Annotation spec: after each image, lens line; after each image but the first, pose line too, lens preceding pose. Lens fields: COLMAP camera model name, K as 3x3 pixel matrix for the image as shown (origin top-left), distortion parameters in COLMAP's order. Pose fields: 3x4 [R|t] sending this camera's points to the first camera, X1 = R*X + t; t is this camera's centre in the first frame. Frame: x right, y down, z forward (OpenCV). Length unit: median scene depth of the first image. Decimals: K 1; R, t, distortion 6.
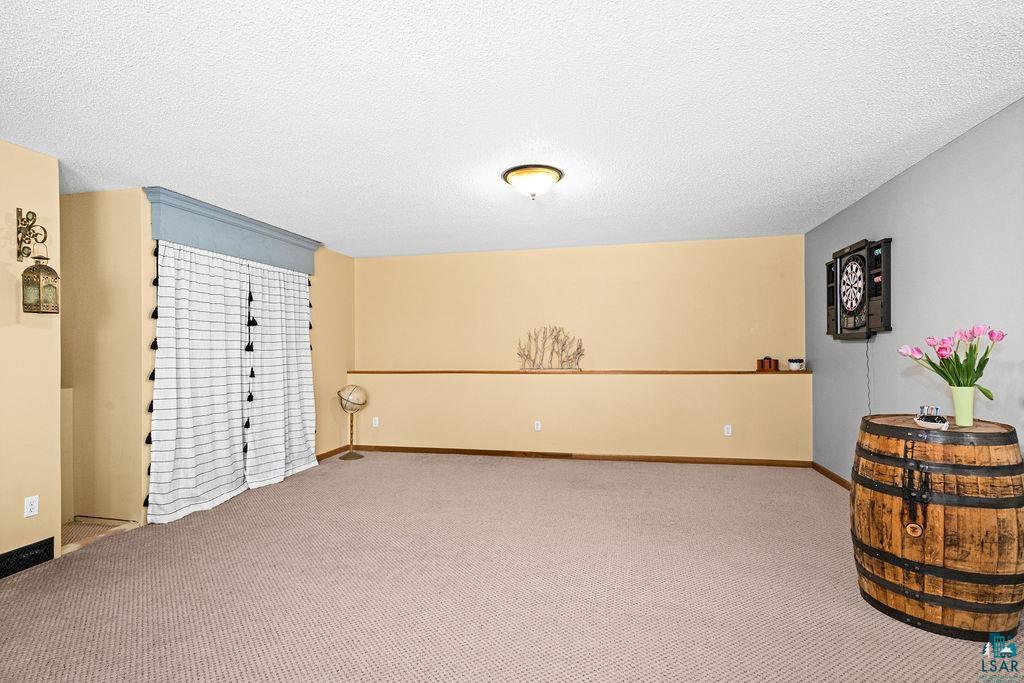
lens RADIAL K [[497.1, 0, 510.4], [0, 497.1, 347.8], [0, 0, 1]] dist [-0.002269, -0.000184]
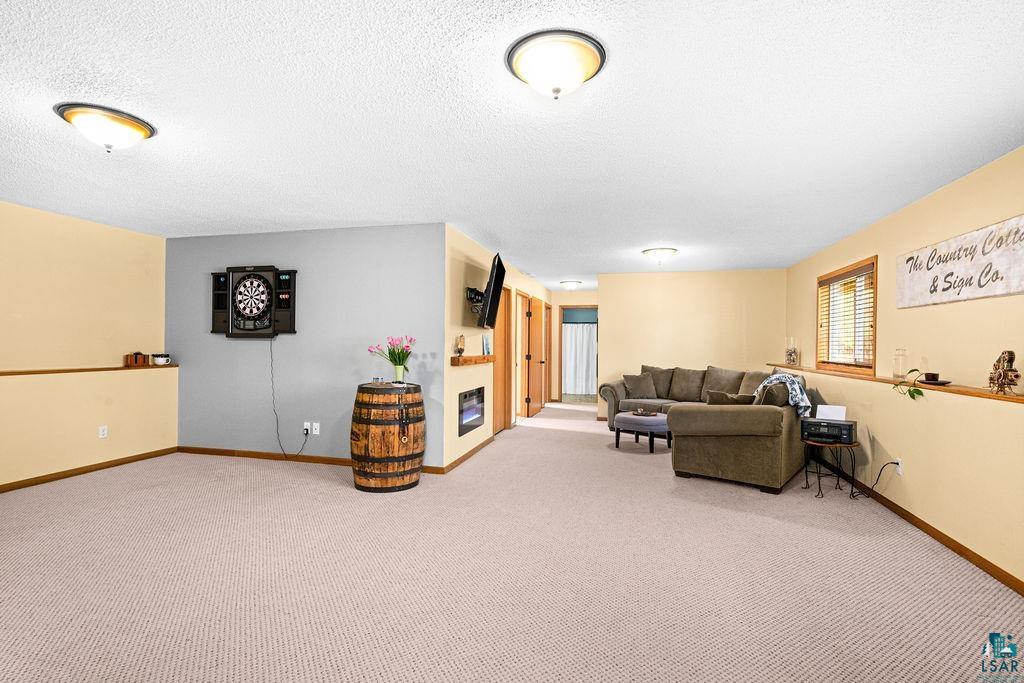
lens RADIAL K [[497.1, 0, 510.4], [0, 497.1, 347.8], [0, 0, 1]] dist [-0.002269, -0.000184]
pose [[0.030474, 0.004092, 0.999527, -0.555575], [-0.011772, 0.999924, -0.003735, 0.005161], [-0.999466, -0.011652, 0.030520, 0.262838]]
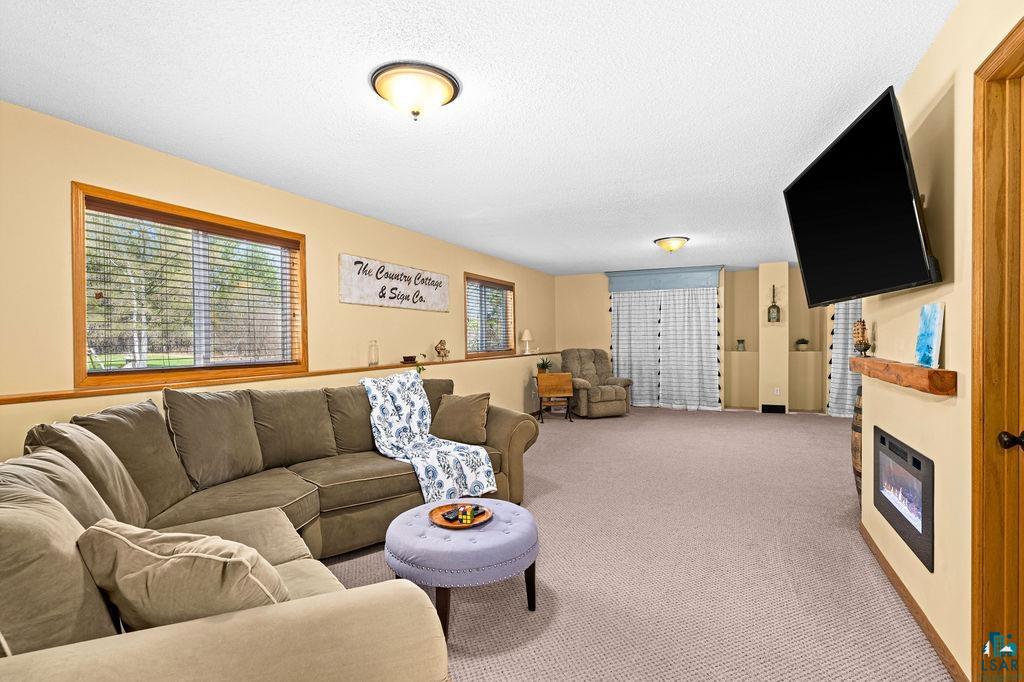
lens RADIAL K [[497.1, 0, 510.4], [0, 497.1, 347.3], [0, 0, 1]] dist [-0.002269, -0.000184]
pose [[-0.214493, 0.028299, -0.976316, 1.364216], [0.013478, 0.999571, 0.026012, -0.013170], [0.976633, -0.007579, -0.214782, 0.095620]]
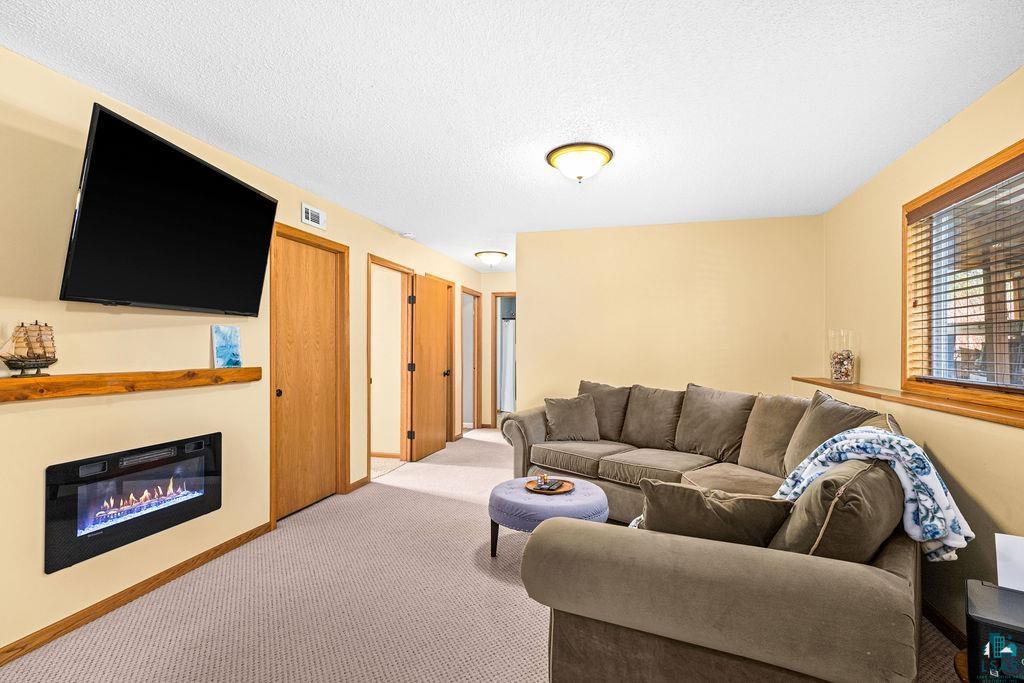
lens RADIAL K [[497.1, 0, 510.4], [0, 497.1, 347.8], [0, 0, 1]] dist [-0.002269, -0.000184]
pose [[0.044488, 0.011782, 0.998940, 0.172185], [-0.006615, 0.999912, -0.011499, -0.001527], [-0.998988, -0.006097, 0.044562, -0.051861]]
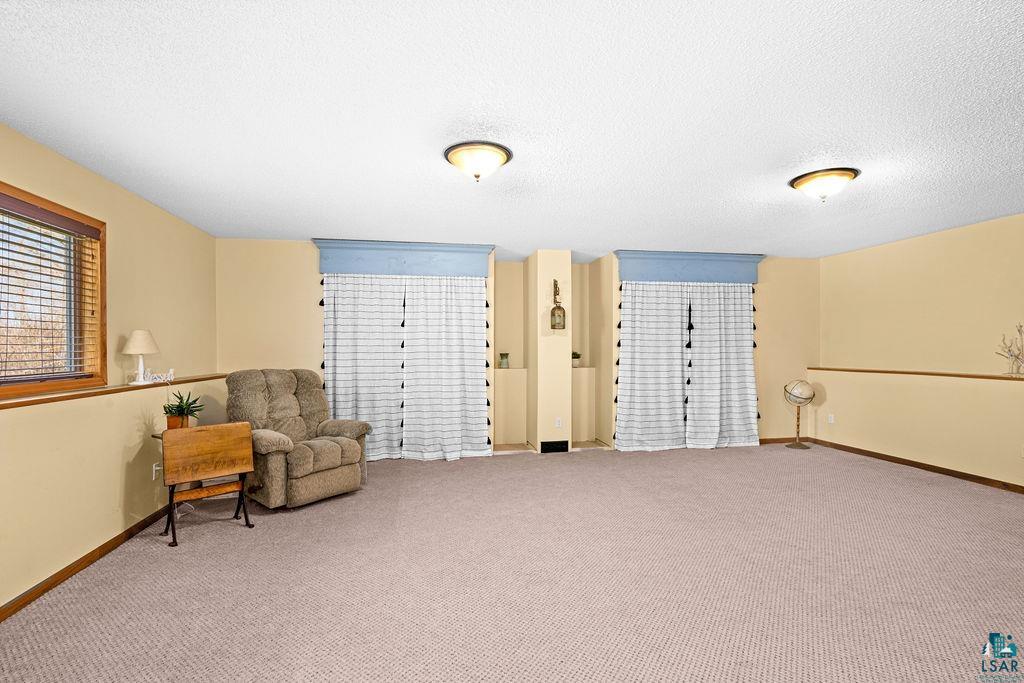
lens RADIAL K [[497.1, 0, 510.4], [0, 497.1, 347.8], [0, 0, 1]] dist [-0.002269, -0.000184]
pose [[0.384712, 0.005152, -0.923022, 0.572038], [0.002793, 0.999973, 0.006746, -0.004425], [0.923032, -0.005173, 0.384688, 0.015000]]
